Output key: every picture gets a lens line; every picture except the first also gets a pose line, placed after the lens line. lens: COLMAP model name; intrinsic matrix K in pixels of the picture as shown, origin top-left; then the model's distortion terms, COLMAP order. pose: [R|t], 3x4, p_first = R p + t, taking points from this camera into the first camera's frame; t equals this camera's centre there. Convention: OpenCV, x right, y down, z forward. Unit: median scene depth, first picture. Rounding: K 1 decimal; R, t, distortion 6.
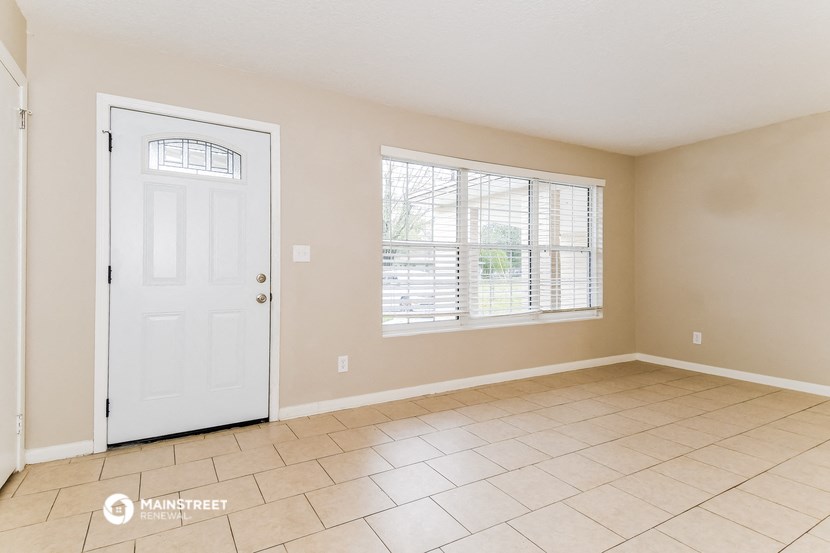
lens RADIAL K [[426.2, 0, 414.0], [0, 426.2, 267.8], [0, 0, 1]] dist [0.001492, 0.000161]
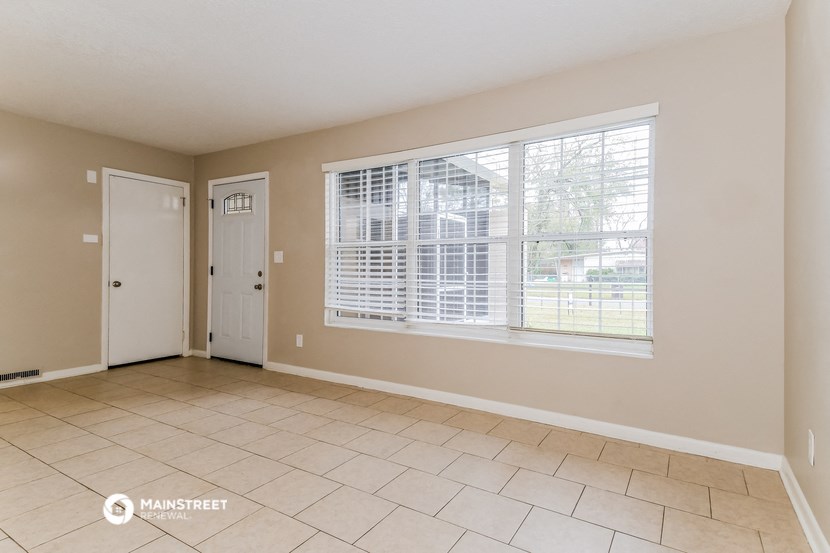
lens RADIAL K [[437.1, 0, 412.5], [0, 437.1, 264.3], [0, 0, 1]] dist [0.068914, -0.000096]
pose [[0.454190, -0.006690, -0.890880, 1.008986], [0.000663, 0.999974, -0.007171, 0.001183], [0.890905, 0.002667, 0.454182, 0.587905]]
